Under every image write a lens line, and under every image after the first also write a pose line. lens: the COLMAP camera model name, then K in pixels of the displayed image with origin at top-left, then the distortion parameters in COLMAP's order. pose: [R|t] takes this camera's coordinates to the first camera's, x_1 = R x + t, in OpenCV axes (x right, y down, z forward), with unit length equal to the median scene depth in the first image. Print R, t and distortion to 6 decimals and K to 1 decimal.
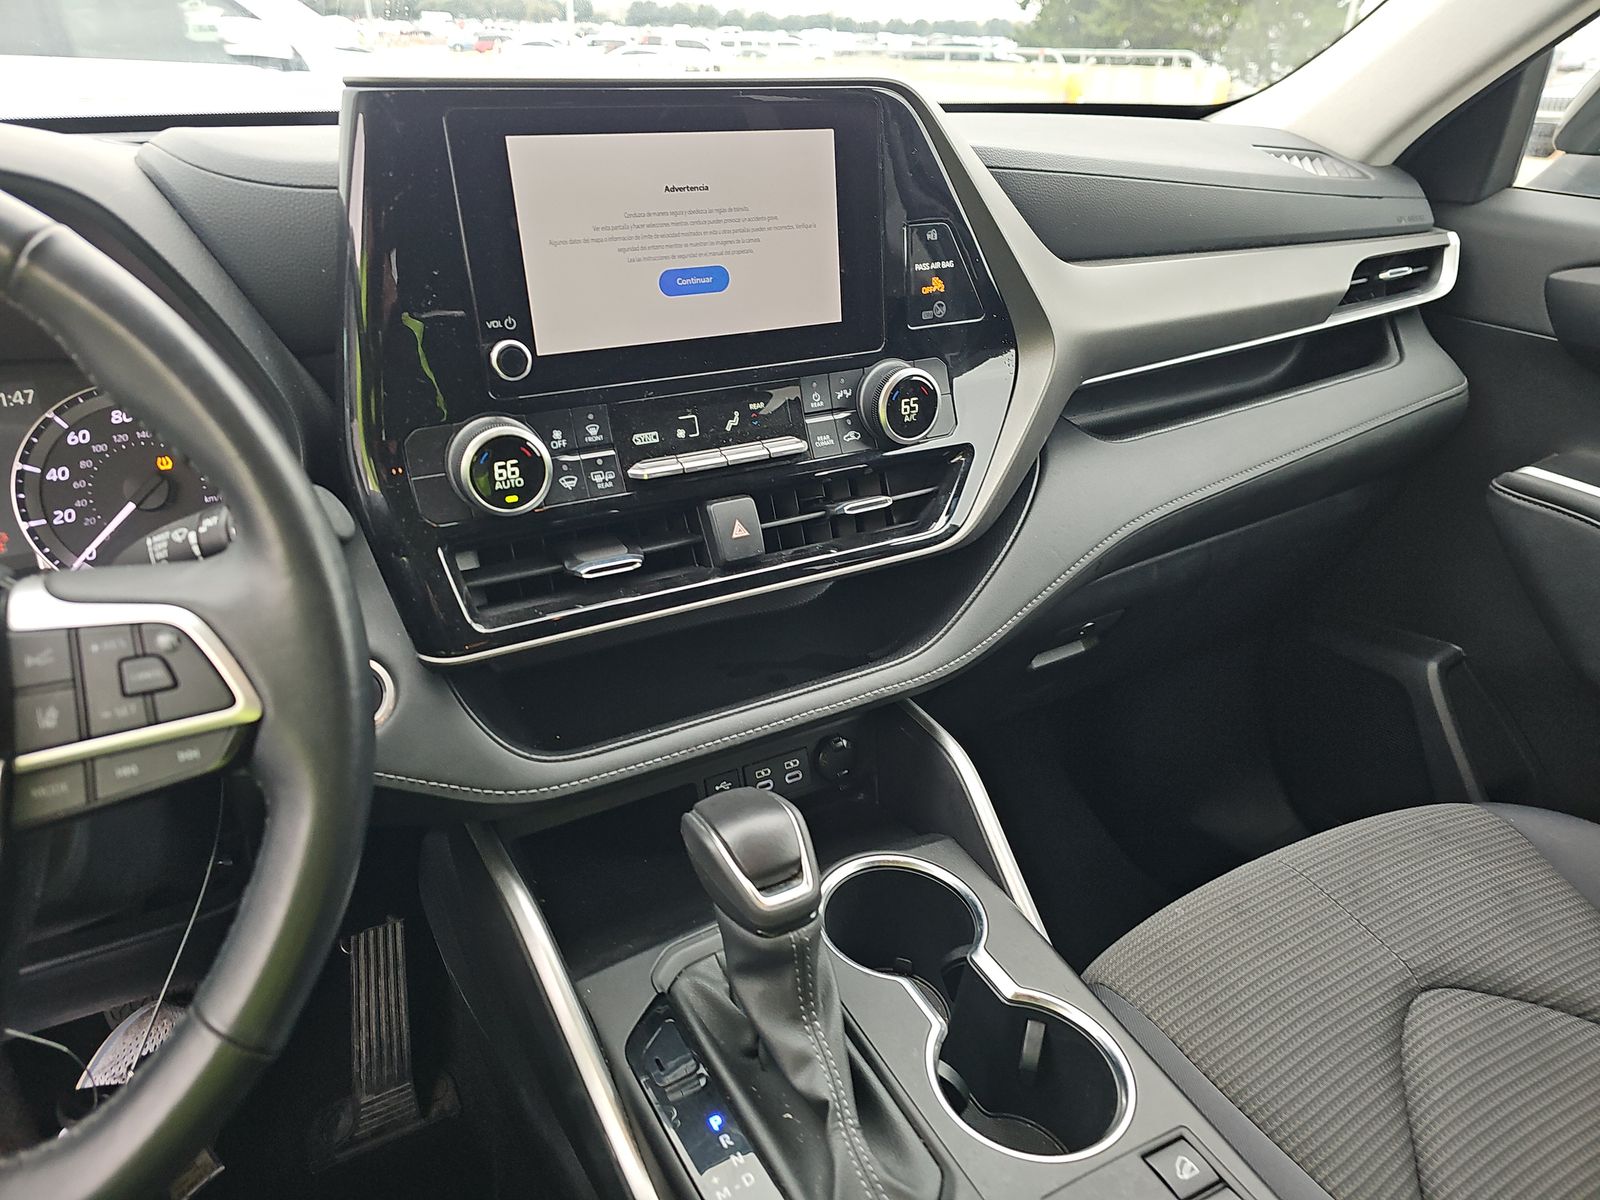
lens RADIAL K [[1048.5, 0, 800.5], [0, 1048.5, 619.4], [0, 0, 1]] dist [-0.000167, 0.000713]
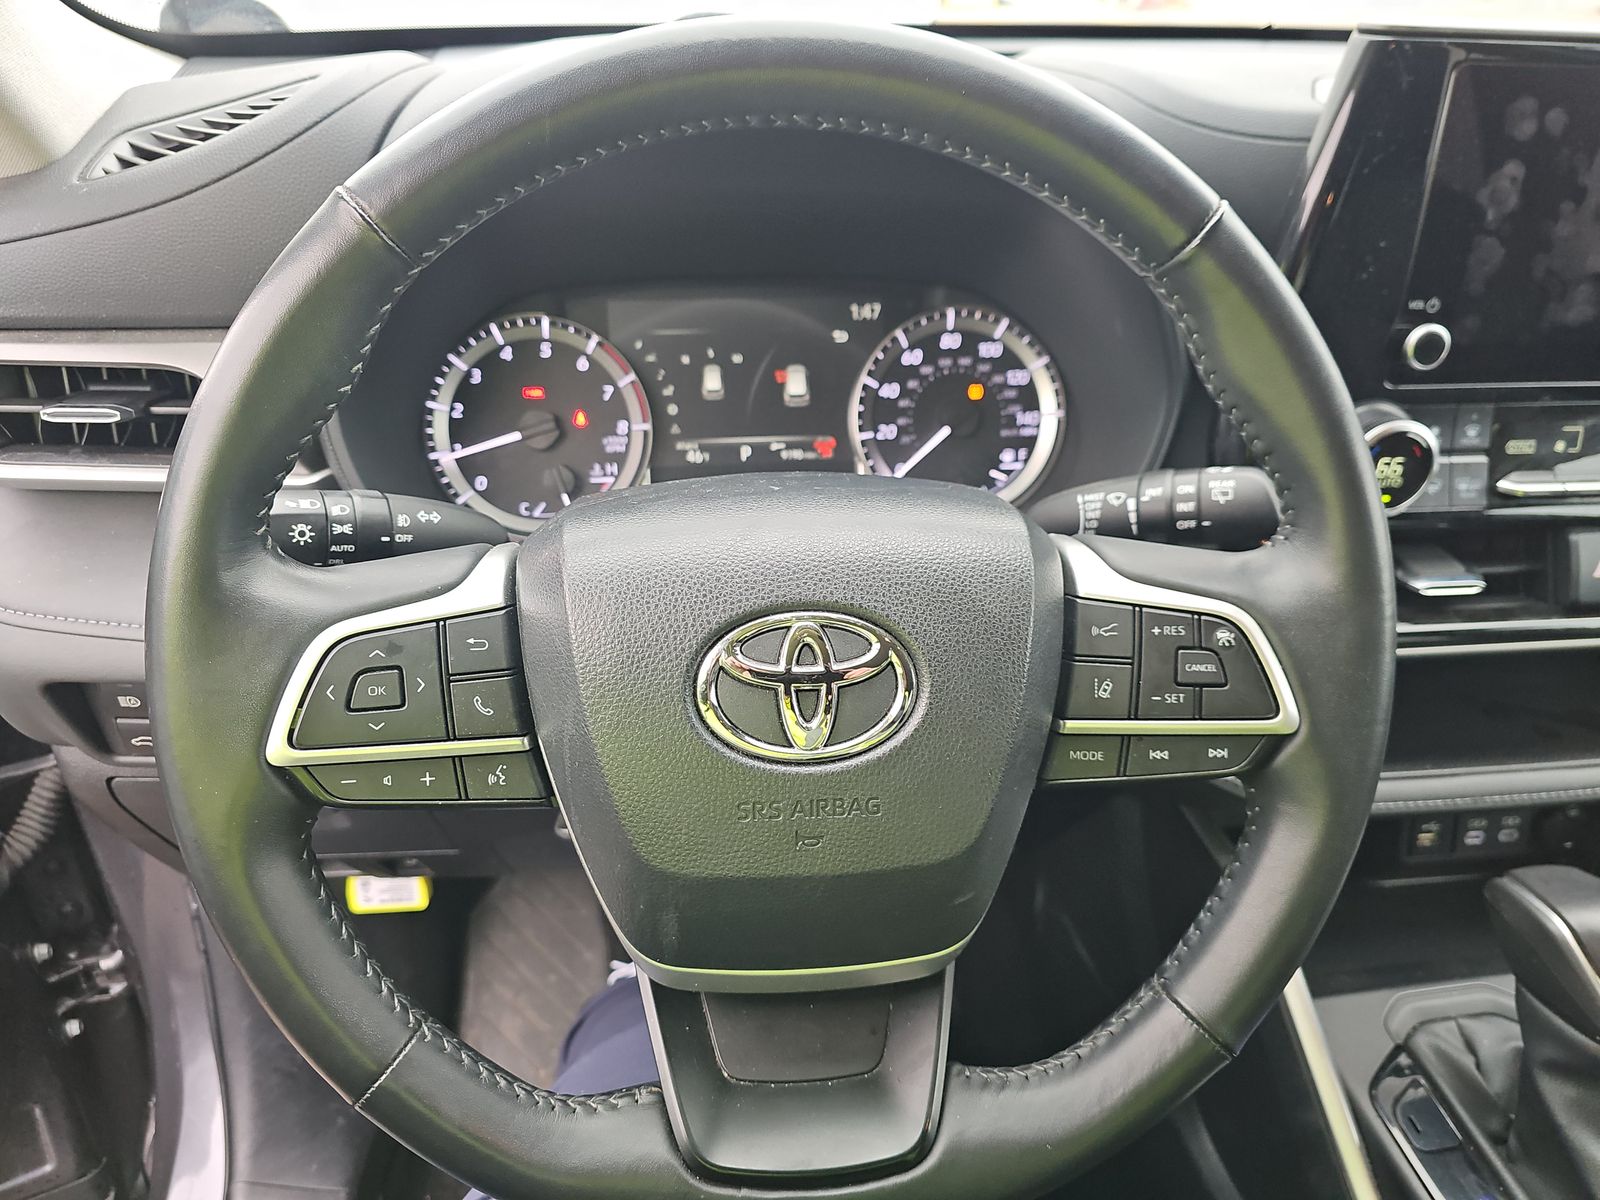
lens RADIAL K [[1061.1, 0, 800.0], [0, 1061.1, 600.0], [0, 0, 1]] dist [0.063090, -0.074883]
pose [[0.933799, 0.211134, -0.288862, -0.439512], [-0.188857, 0.976560, 0.103267, -0.026868], [0.303895, -0.041877, 0.951785, -0.050014]]
